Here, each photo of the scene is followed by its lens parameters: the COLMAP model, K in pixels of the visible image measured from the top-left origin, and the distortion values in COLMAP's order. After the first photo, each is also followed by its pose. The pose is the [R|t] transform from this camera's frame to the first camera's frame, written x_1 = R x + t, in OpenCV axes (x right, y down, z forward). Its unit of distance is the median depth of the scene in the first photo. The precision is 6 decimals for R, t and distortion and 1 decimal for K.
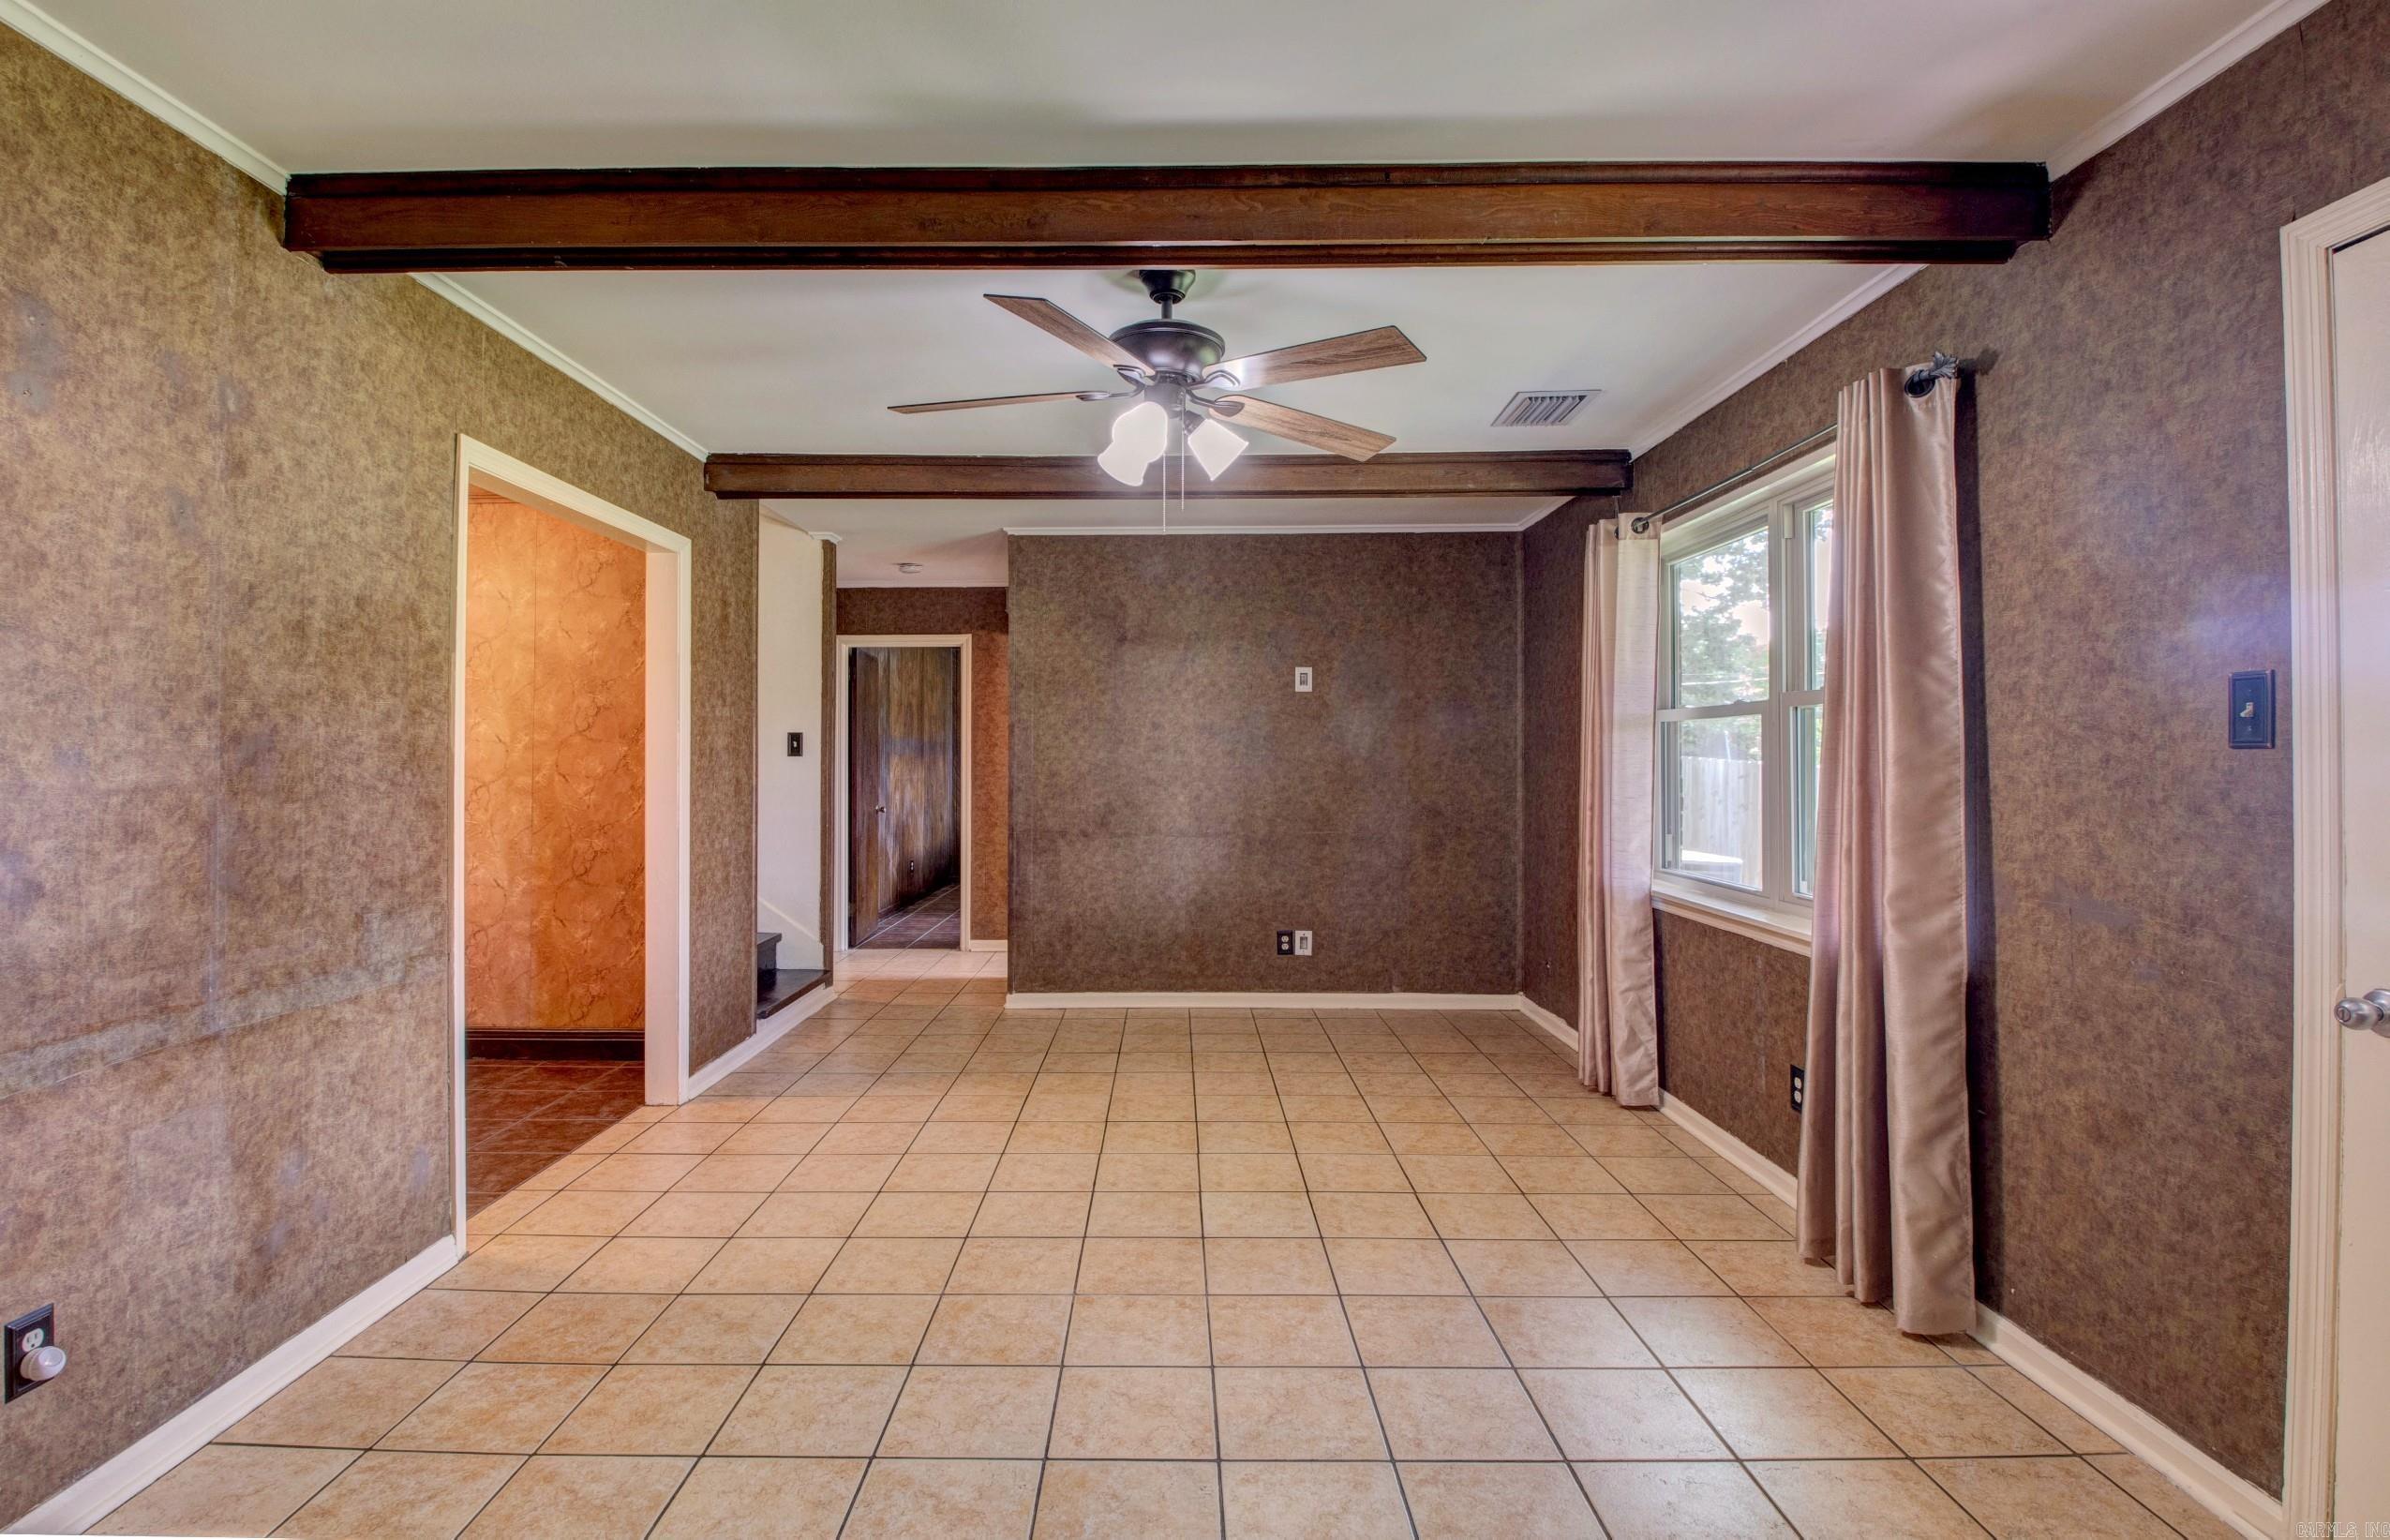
lens RADIAL K [[1112.9, 0, 1166.0], [0, 1112.9, 744.4], [0, 0, 1]] dist [0.004208, -0.019400]
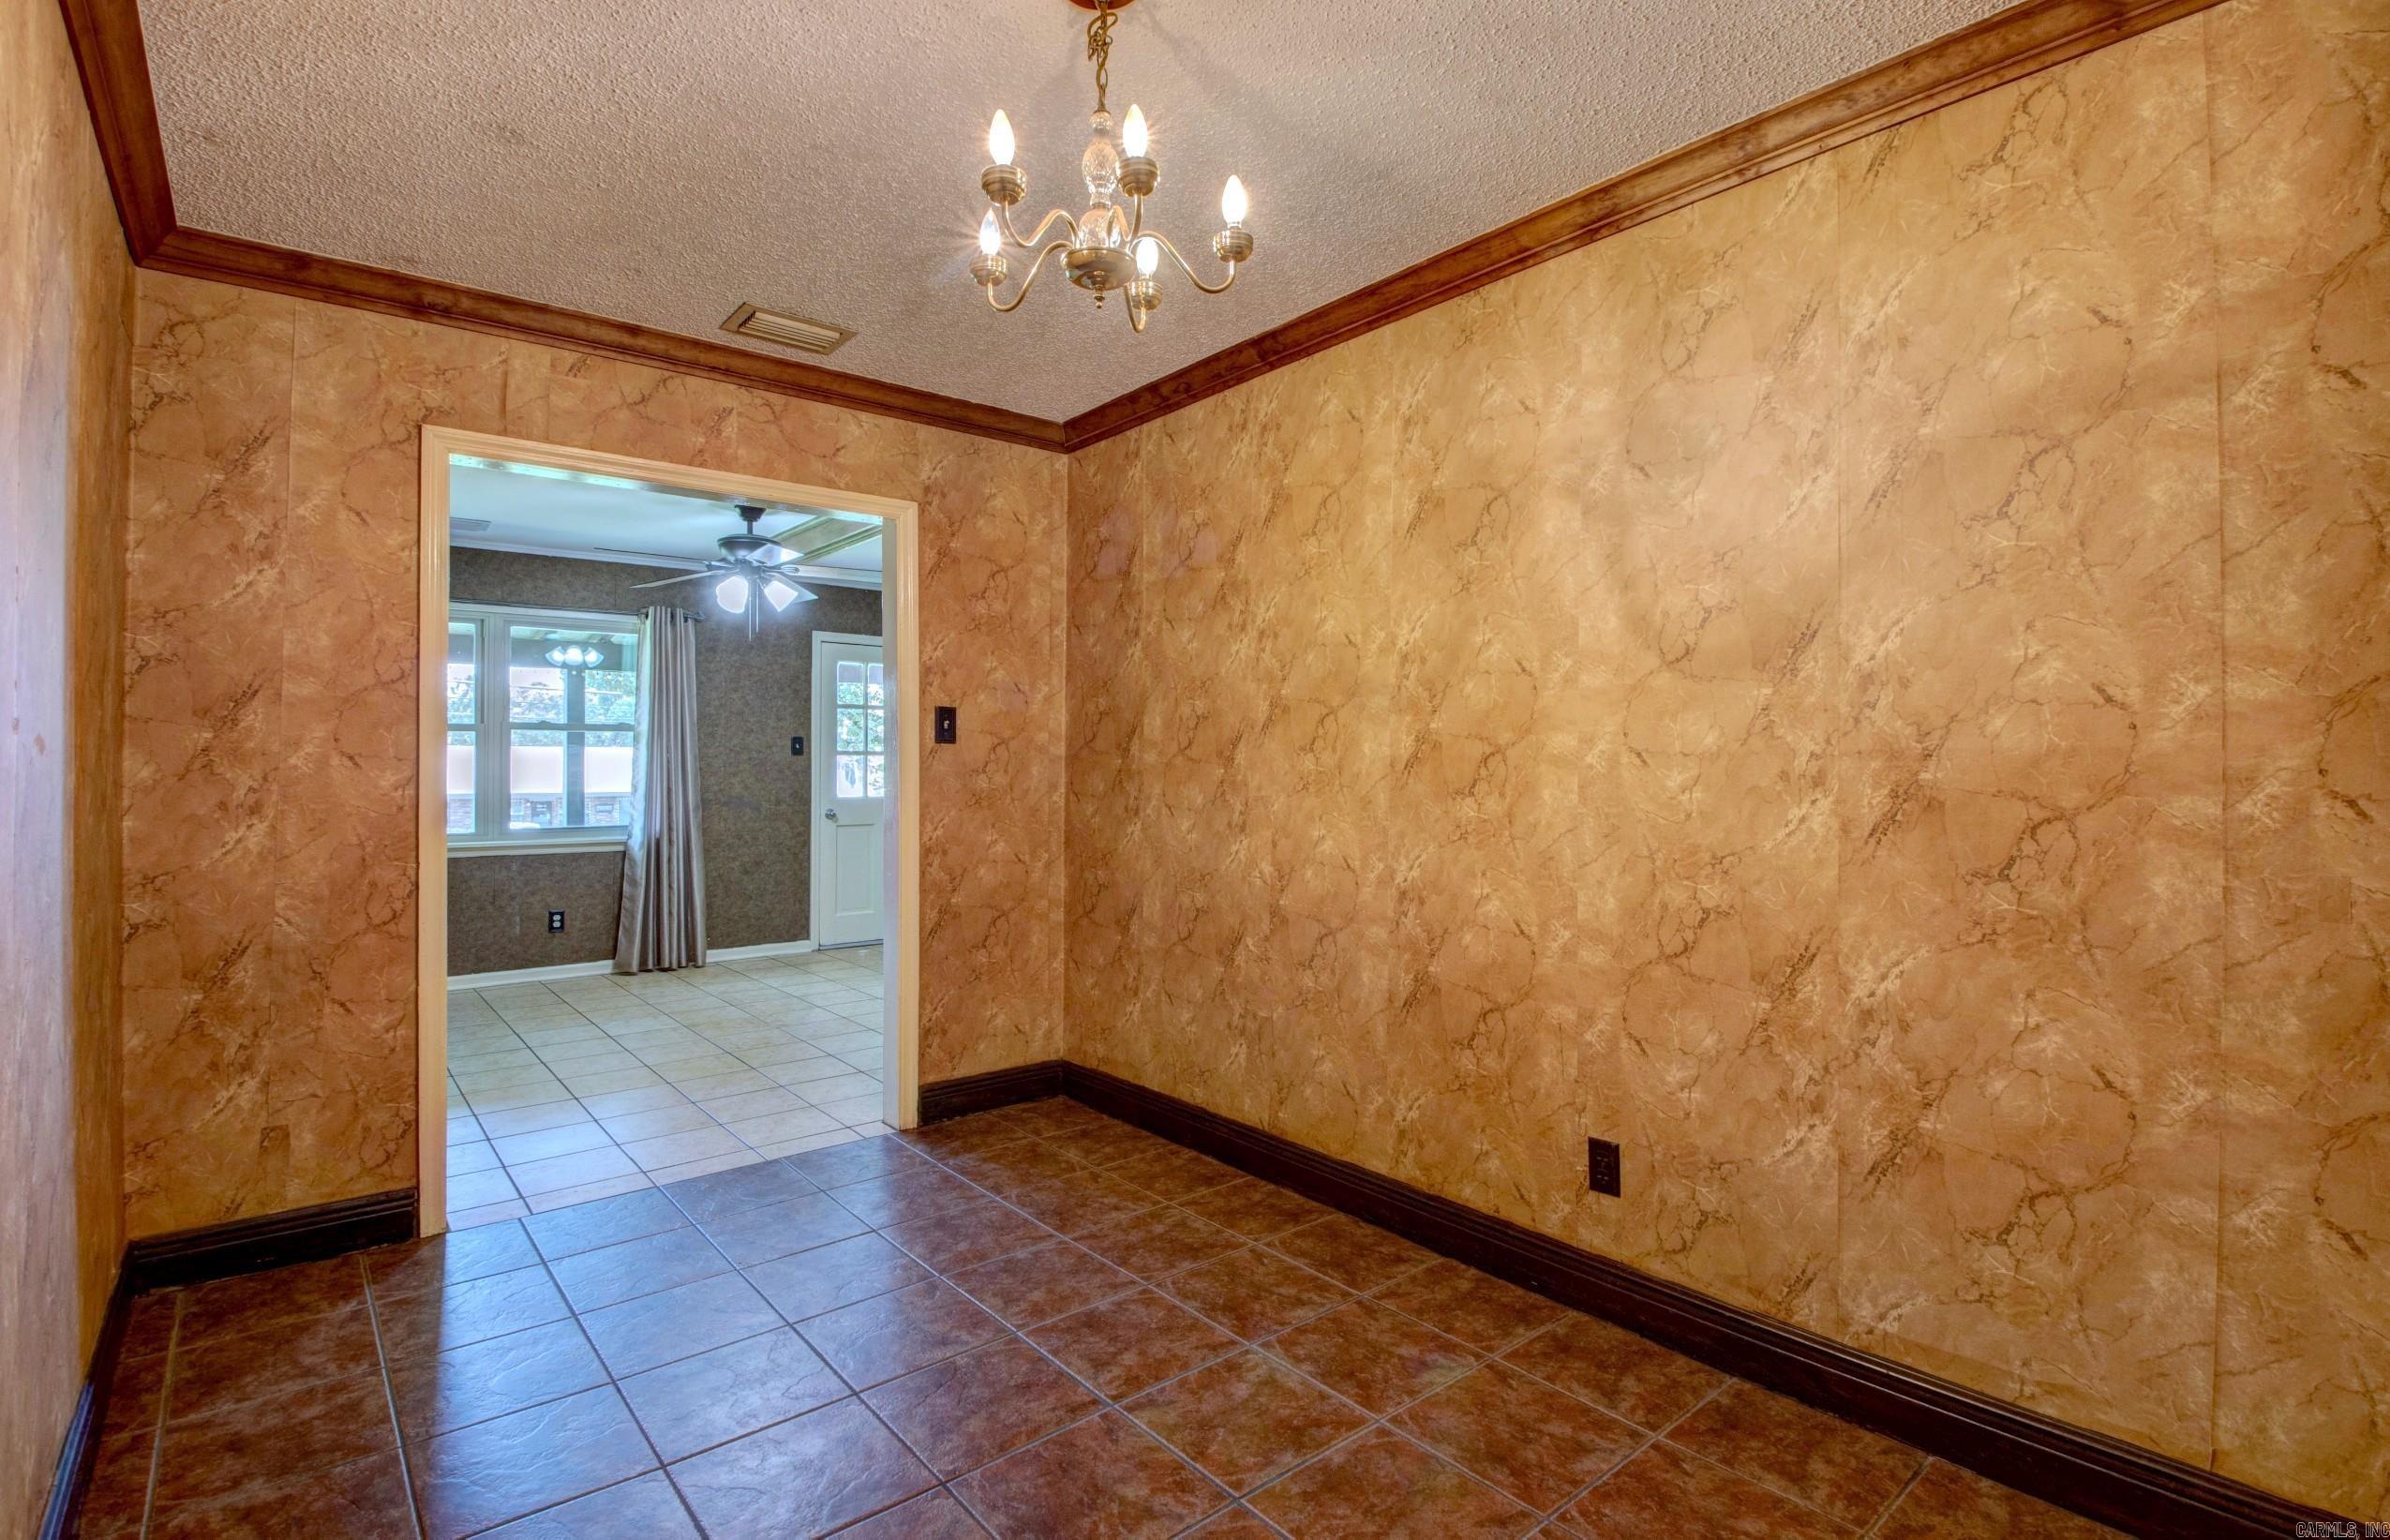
lens RADIAL K [[1112.9, 0, 1175.9], [0, 1112.9, 751.6], [0, 0, 1]] dist [0.004208, -0.019400]
pose [[-0.638146, 0.012547, 0.769813, -1.449330], [-0.008722, 0.999685, -0.023524, 0.035433], [-0.769866, -0.021726, -0.637836, 1.226685]]
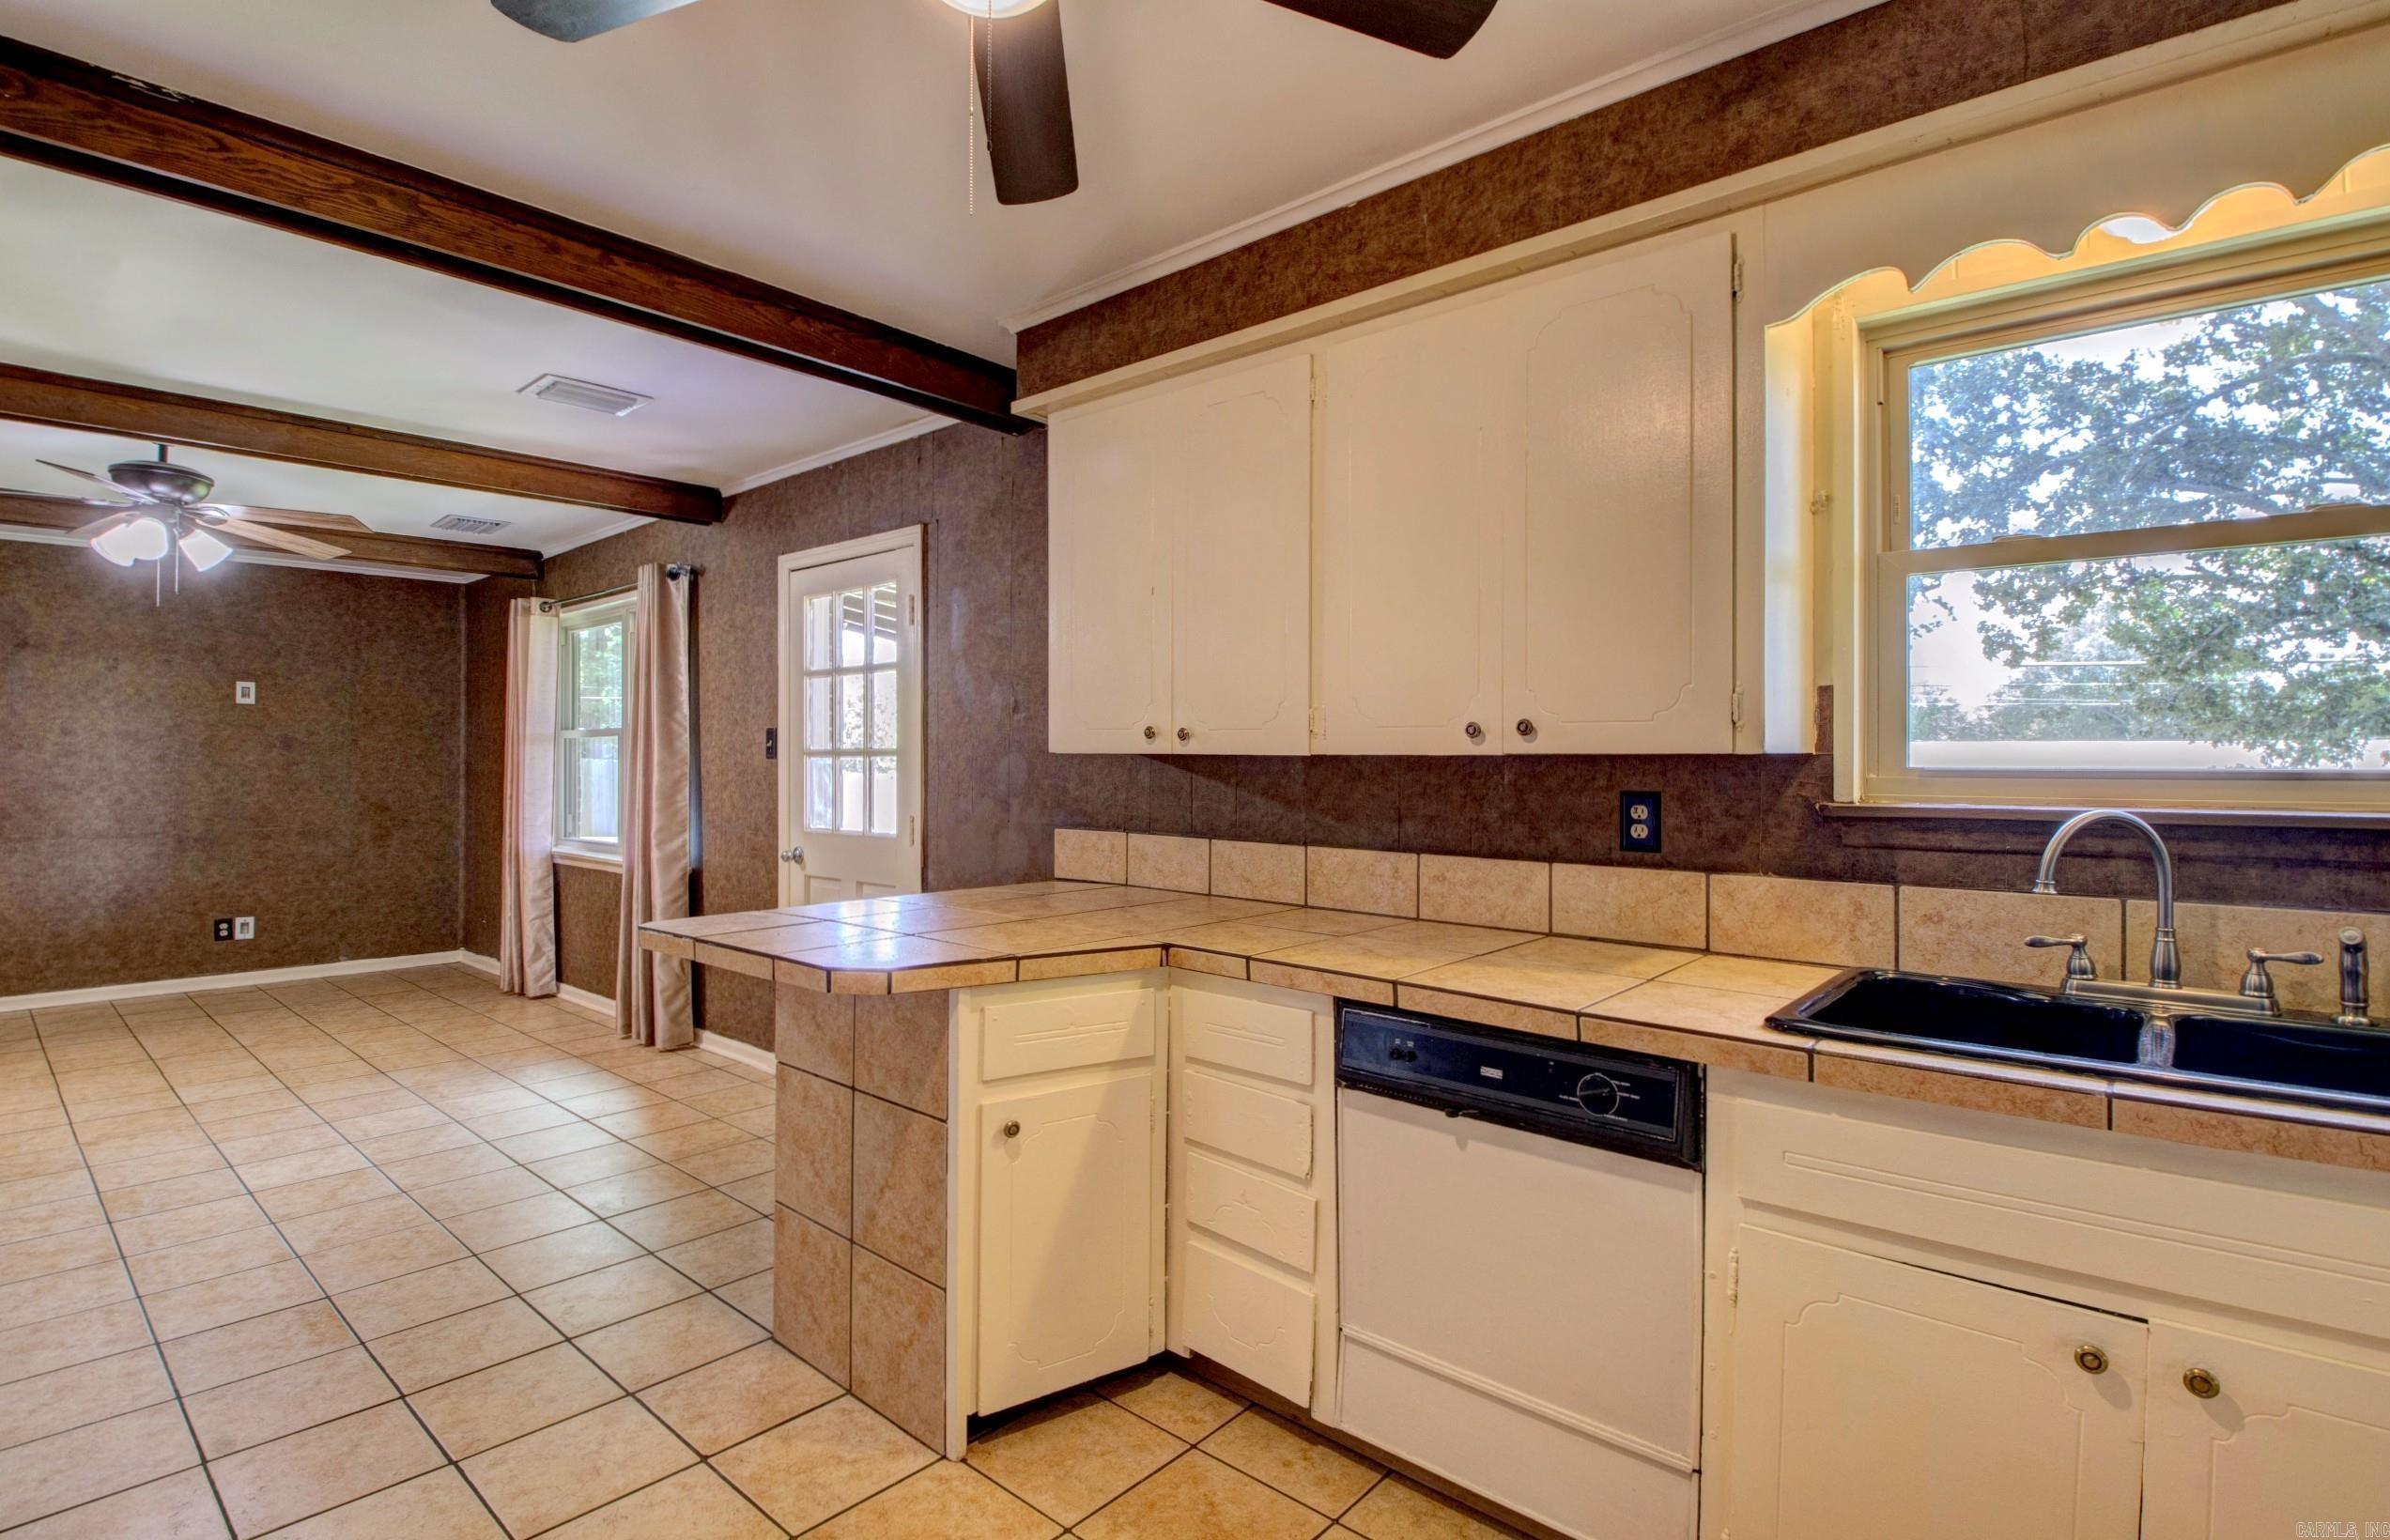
lens RADIAL K [[1112.8, 0, 1192.0], [0, 1112.8, 754.8], [0, 0, 1]] dist [0.004208, -0.019400]
pose [[0.651510, 0.004846, 0.758624, -0.152133], [-0.008466, 0.999964, 0.000883, -0.007423], [-0.758593, -0.006998, 0.651528, -0.685173]]
